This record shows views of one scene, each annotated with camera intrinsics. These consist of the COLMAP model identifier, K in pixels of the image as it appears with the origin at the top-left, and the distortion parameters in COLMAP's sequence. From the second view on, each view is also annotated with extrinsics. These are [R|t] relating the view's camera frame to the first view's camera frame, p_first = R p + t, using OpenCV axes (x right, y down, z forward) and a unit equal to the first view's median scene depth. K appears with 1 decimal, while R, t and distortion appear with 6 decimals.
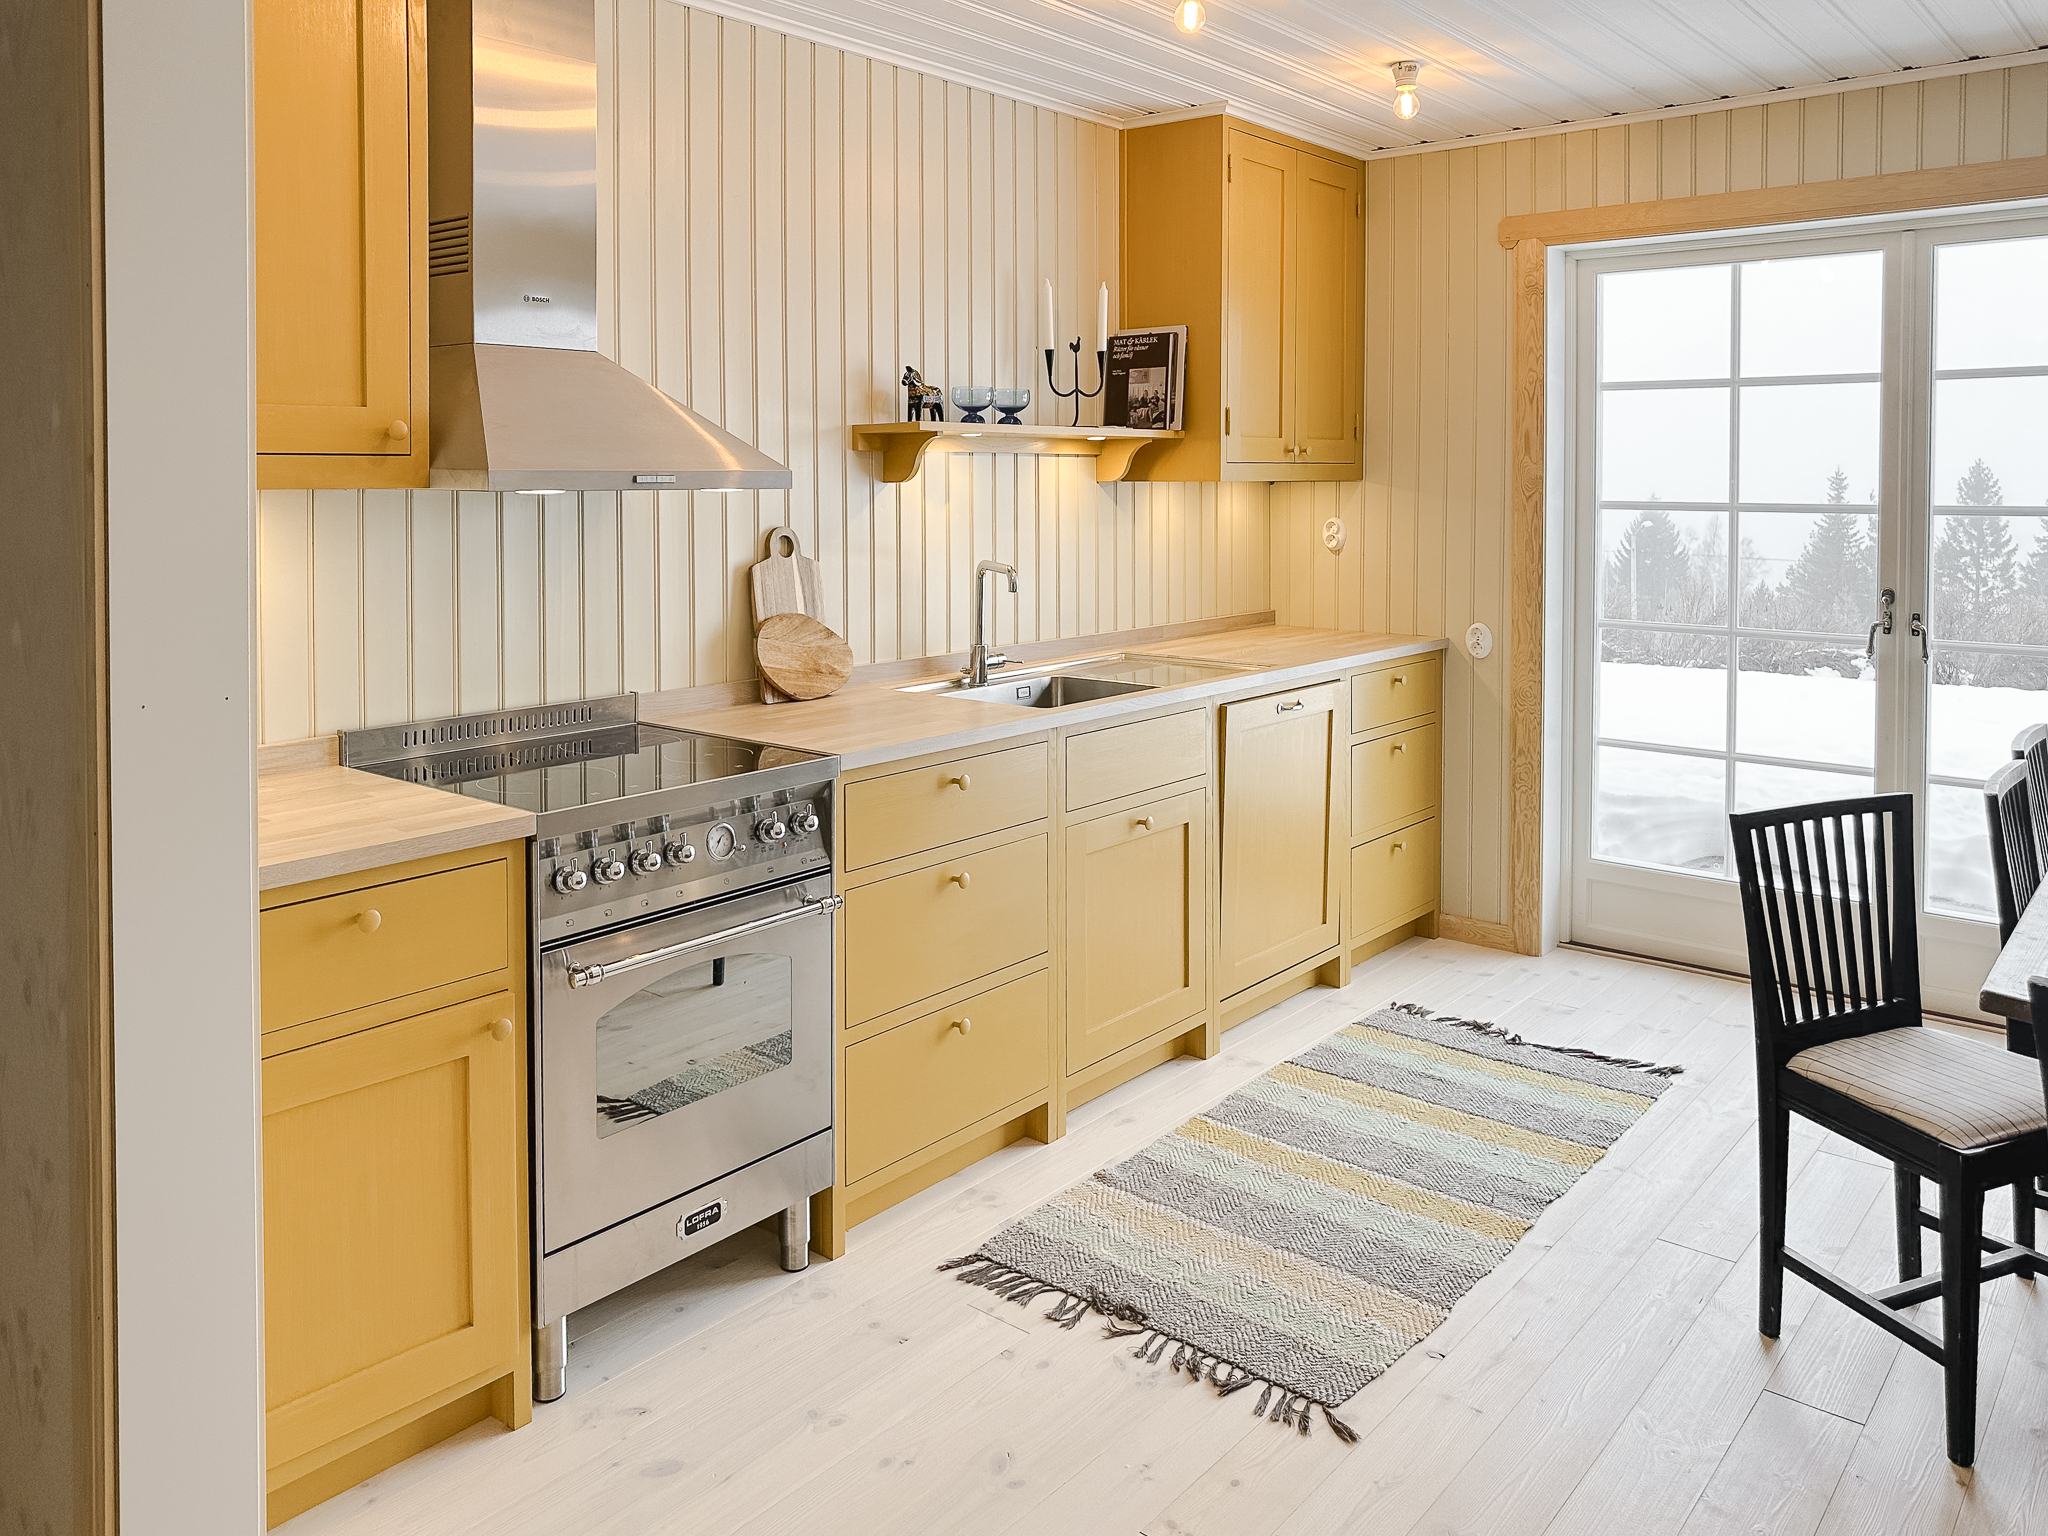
lens RADIAL K [[1540.1, 0, 966.1], [0, 1540.1, 519.4], [0, 0, 1]] dist [0.010916, -0.004356]
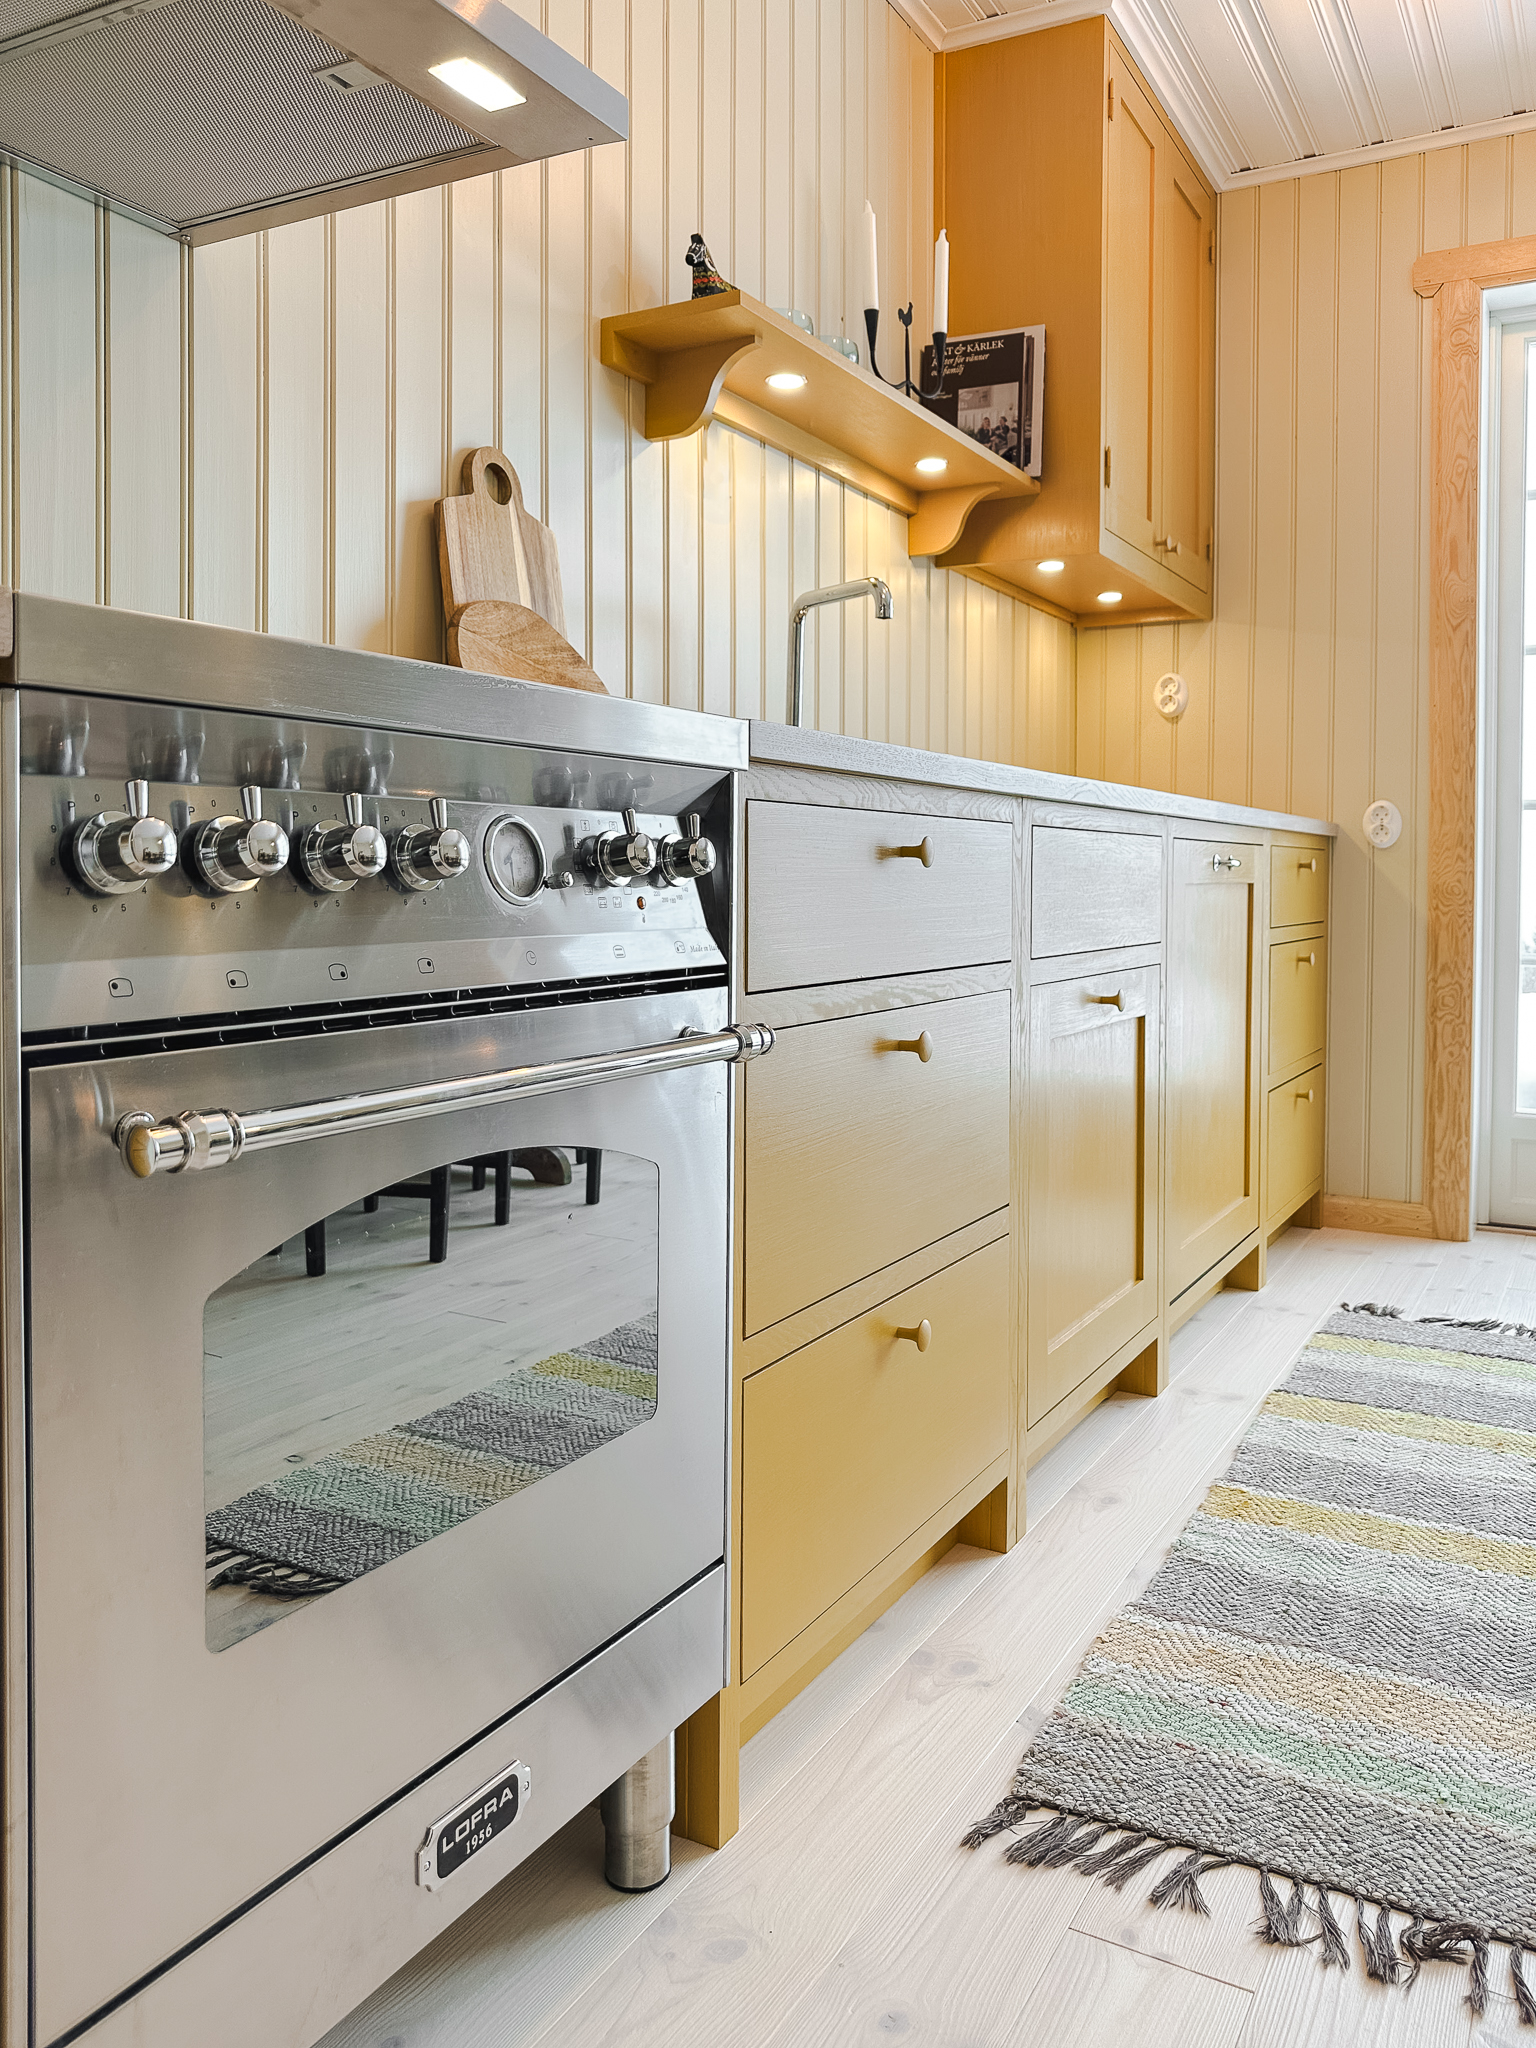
lens RADIAL K [[1559.2, 0, 839.0], [0, 1559.2, 910.7], [0, 0, 1]] dist [0.004833, -0.000912]
pose [[0.973127, 0.011490, 0.229982, -0.117046], [-0.011601, 0.999932, -0.000868, 0.155418], [-0.229977, -0.001823, 0.973194, 0.414184]]
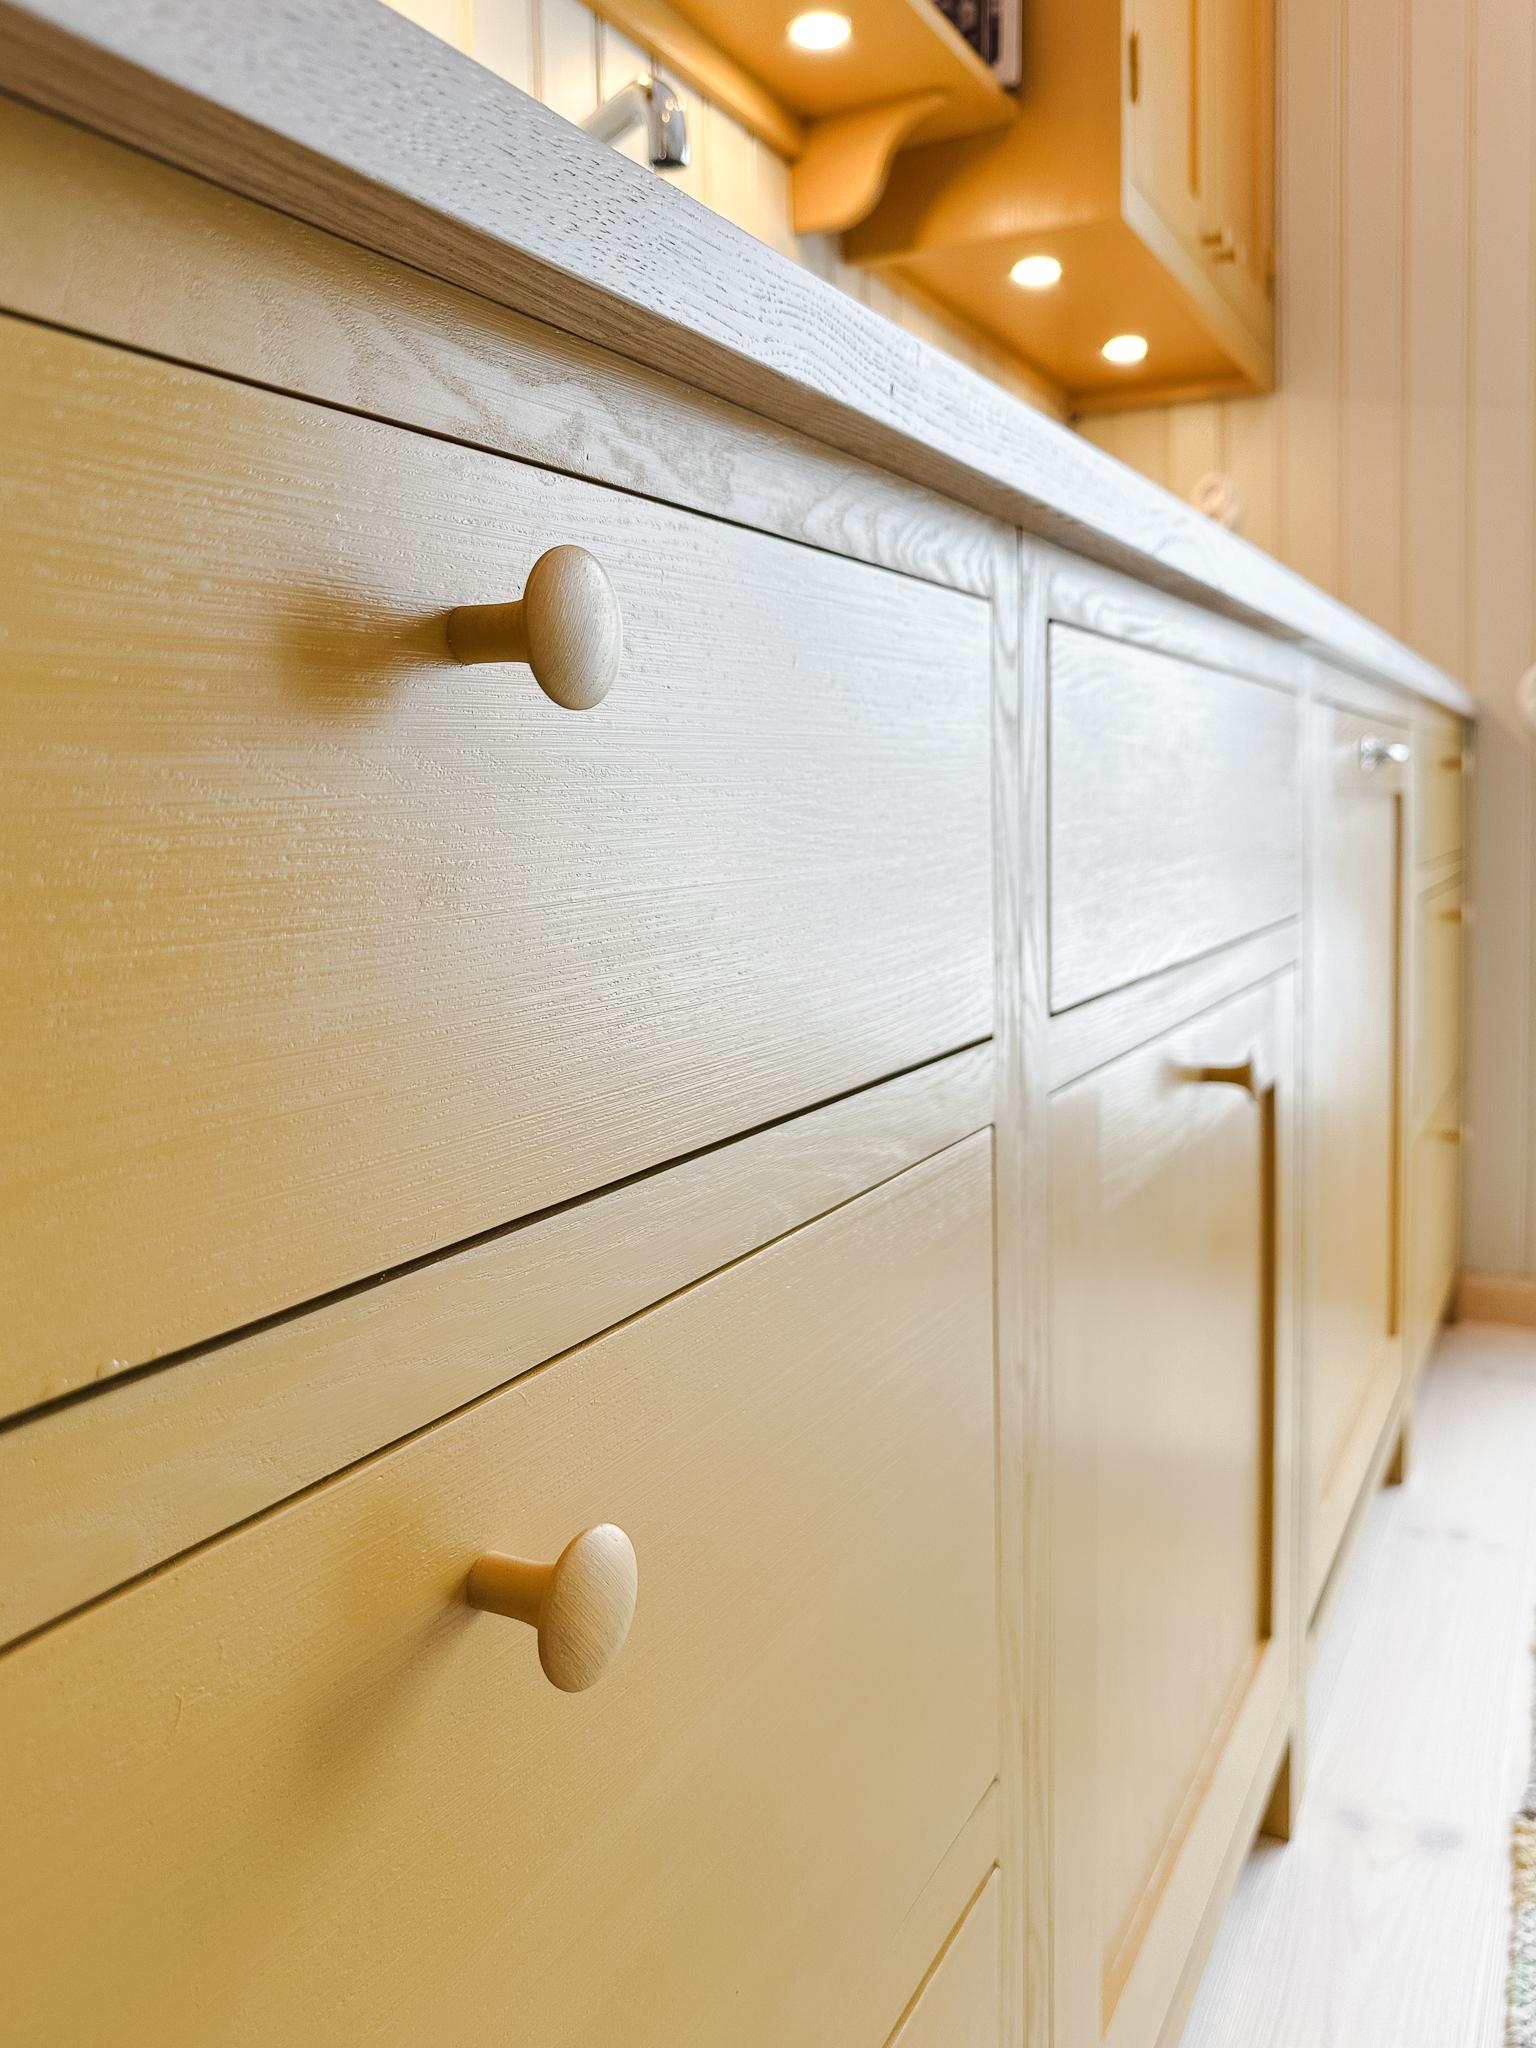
lens RADIAL K [[1559.2, 0, 839.0], [0, 1559.2, 910.7], [0, 0, 1]] dist [0.004833, -0.000912]
pose [[0.967685, -0.022068, 0.251193, -0.004792], [0.010913, 0.998895, 0.045715, 0.150171], [-0.251924, -0.041496, 0.966857, 0.733765]]
